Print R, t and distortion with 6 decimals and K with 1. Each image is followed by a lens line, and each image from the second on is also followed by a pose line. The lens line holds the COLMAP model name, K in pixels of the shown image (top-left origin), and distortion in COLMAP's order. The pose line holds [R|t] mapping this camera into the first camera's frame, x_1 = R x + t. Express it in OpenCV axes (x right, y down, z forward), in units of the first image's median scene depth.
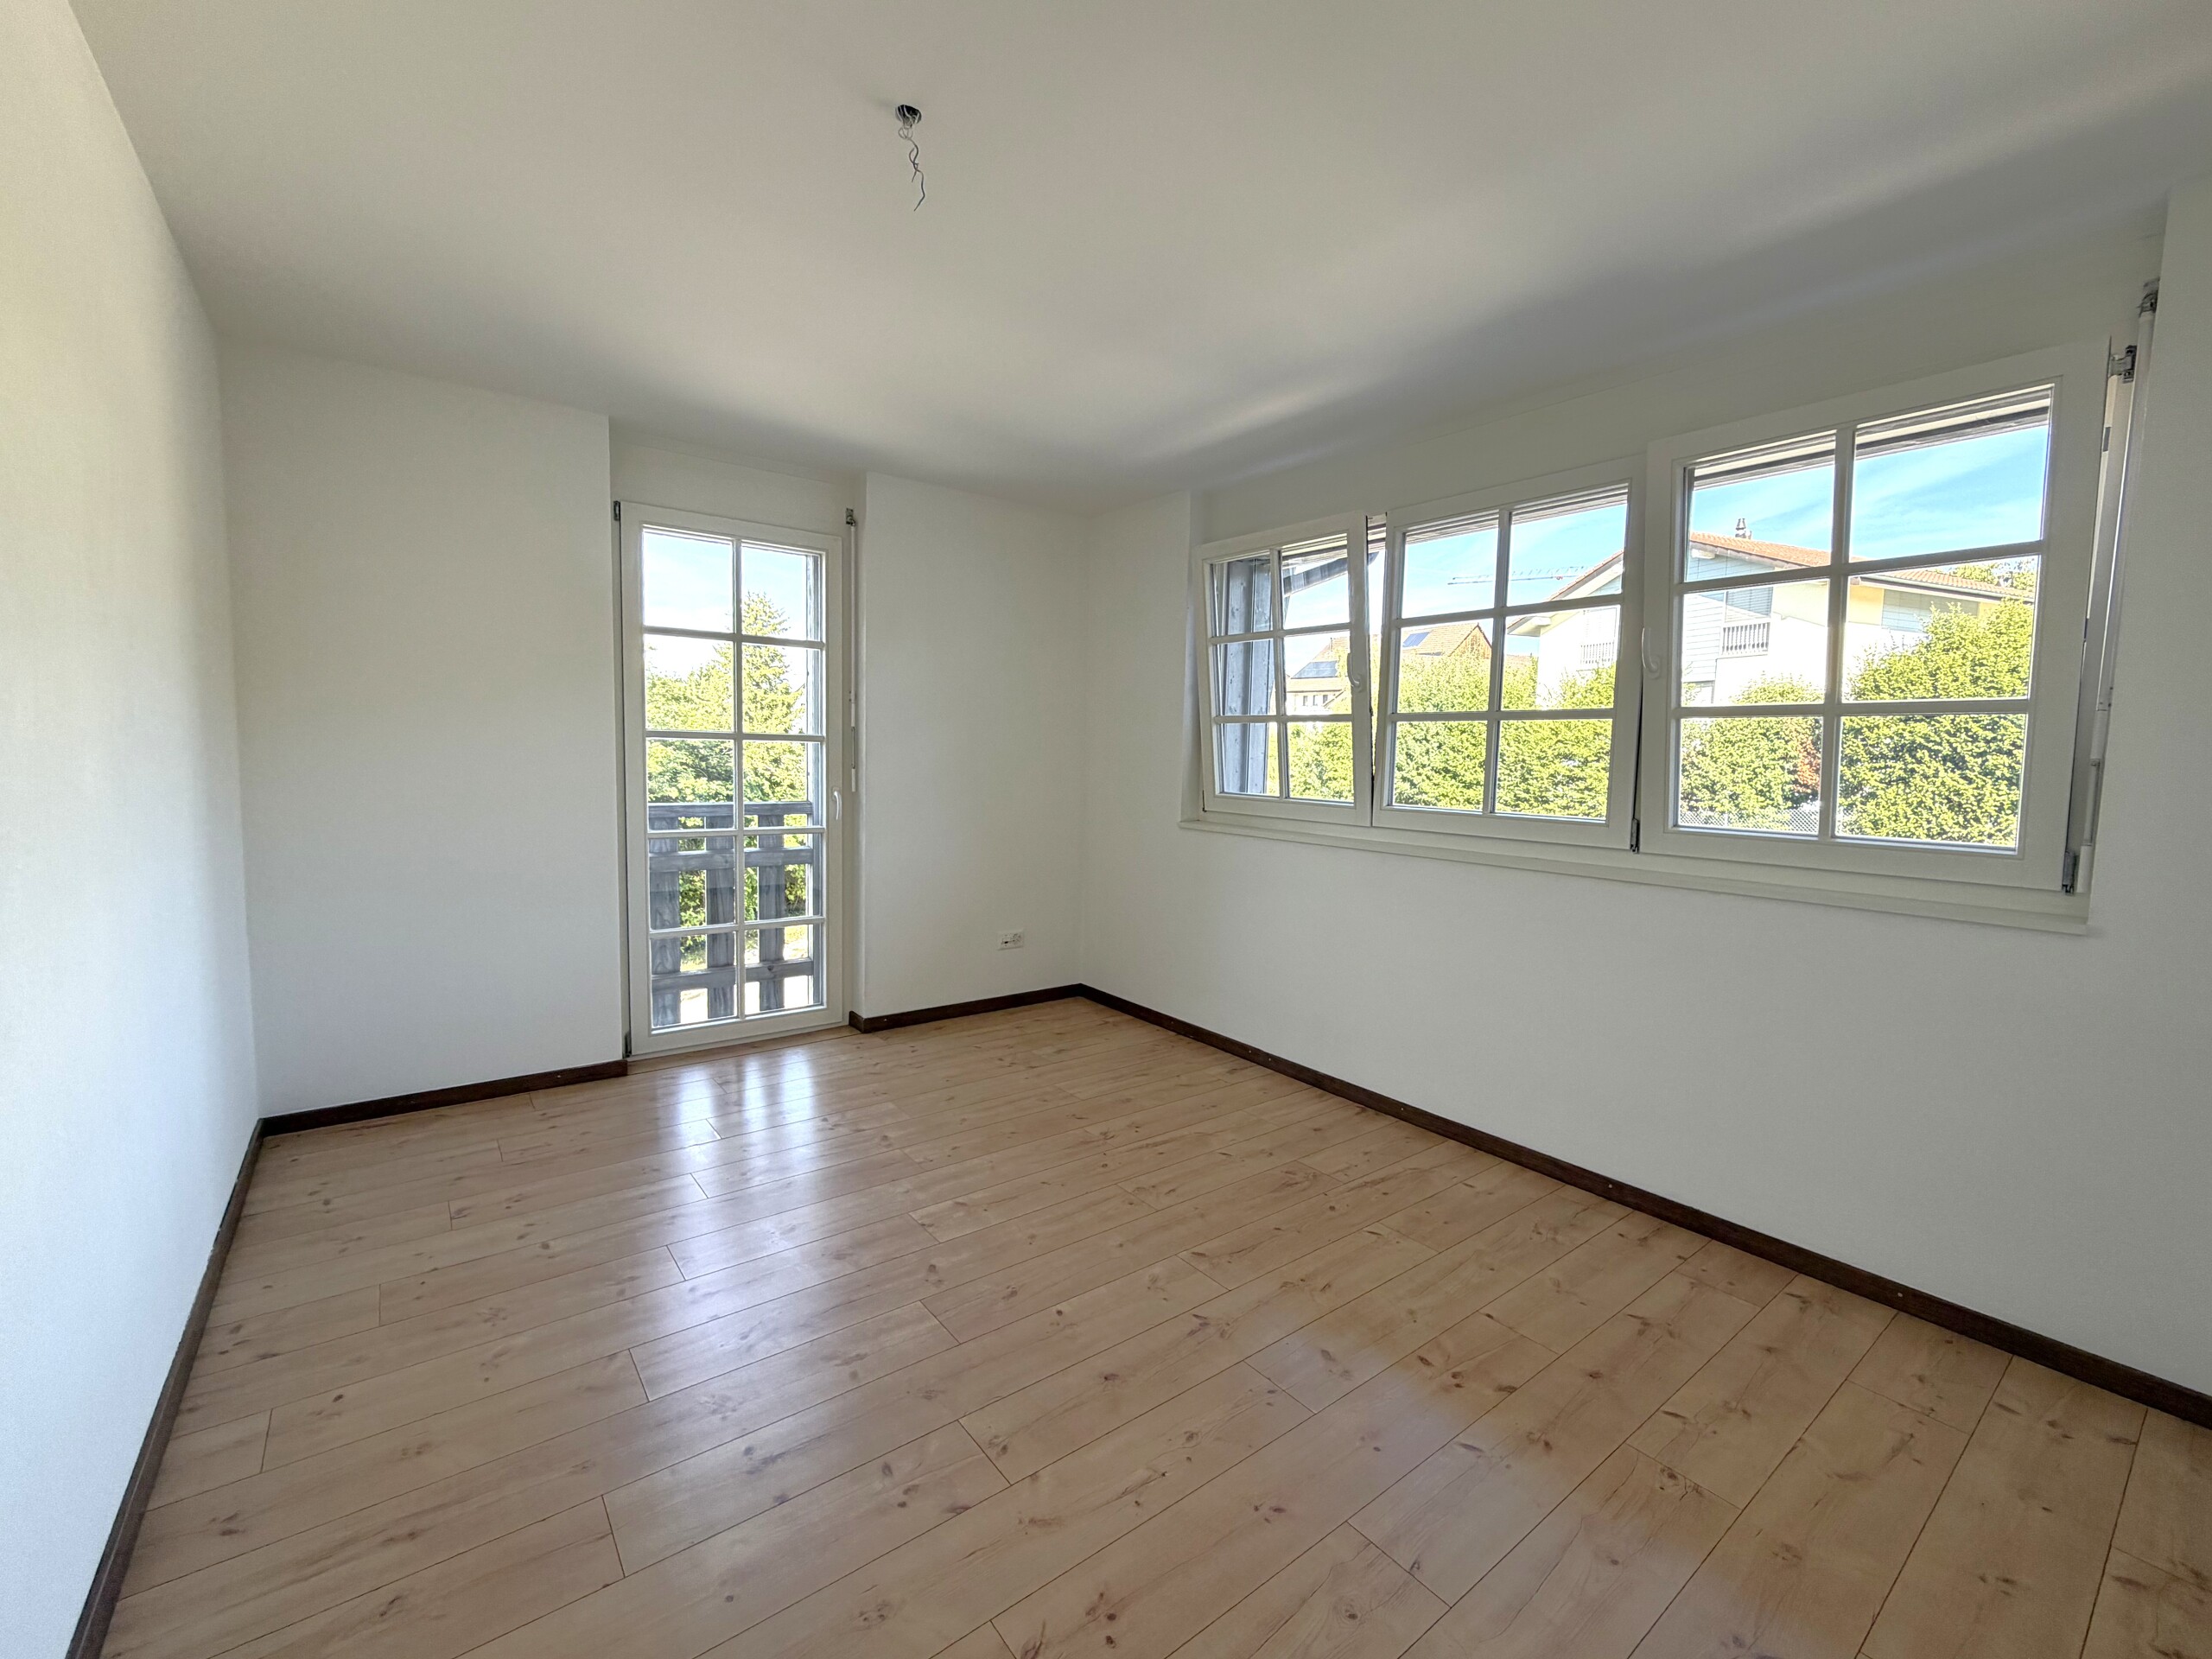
lens RADIAL K [[884.8, 0, 1086.3], [0, 884.8, 827.5], [0, 0, 1]] dist [-0.002381, -0.000392]
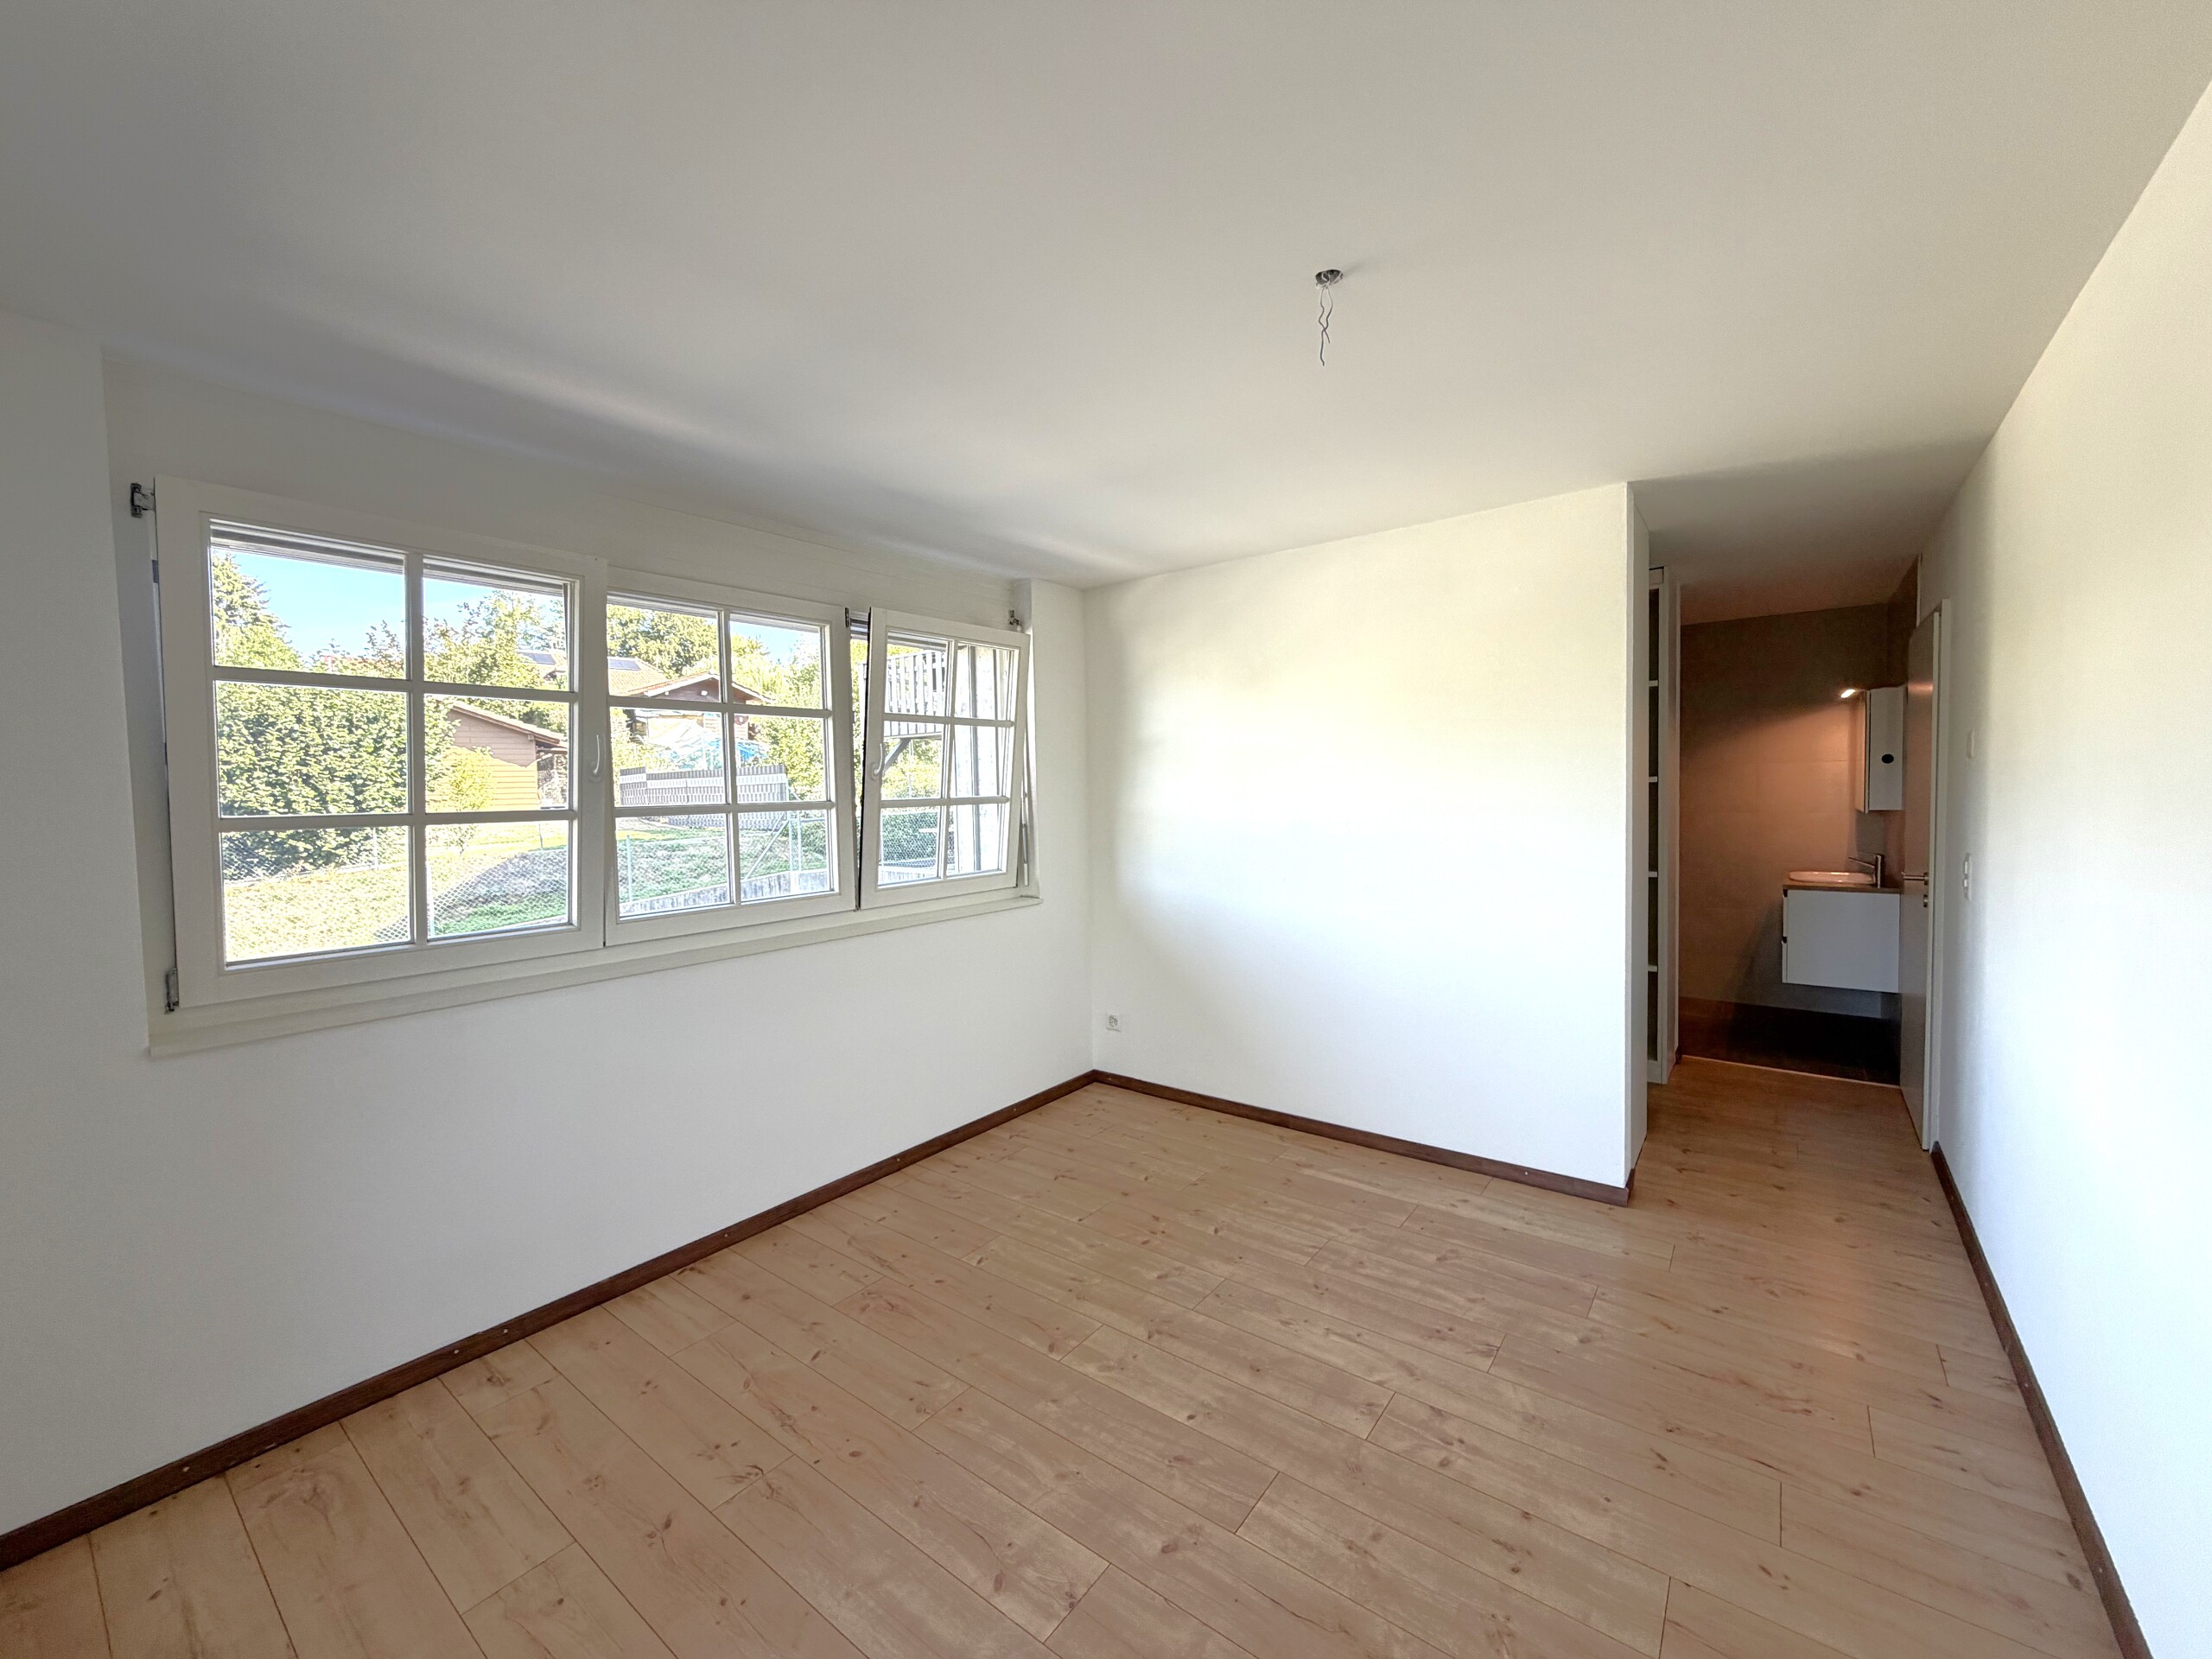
lens RADIAL K [[884.8, 0, 1086.3], [0, 884.8, 827.5], [0, 0, 1]] dist [-0.002381, -0.000392]
pose [[-0.241931, -0.060332, 0.968416, -0.756134], [0.105068, 0.990567, 0.087961, -0.181129], [-0.964588, 0.123030, -0.233310, 1.016595]]
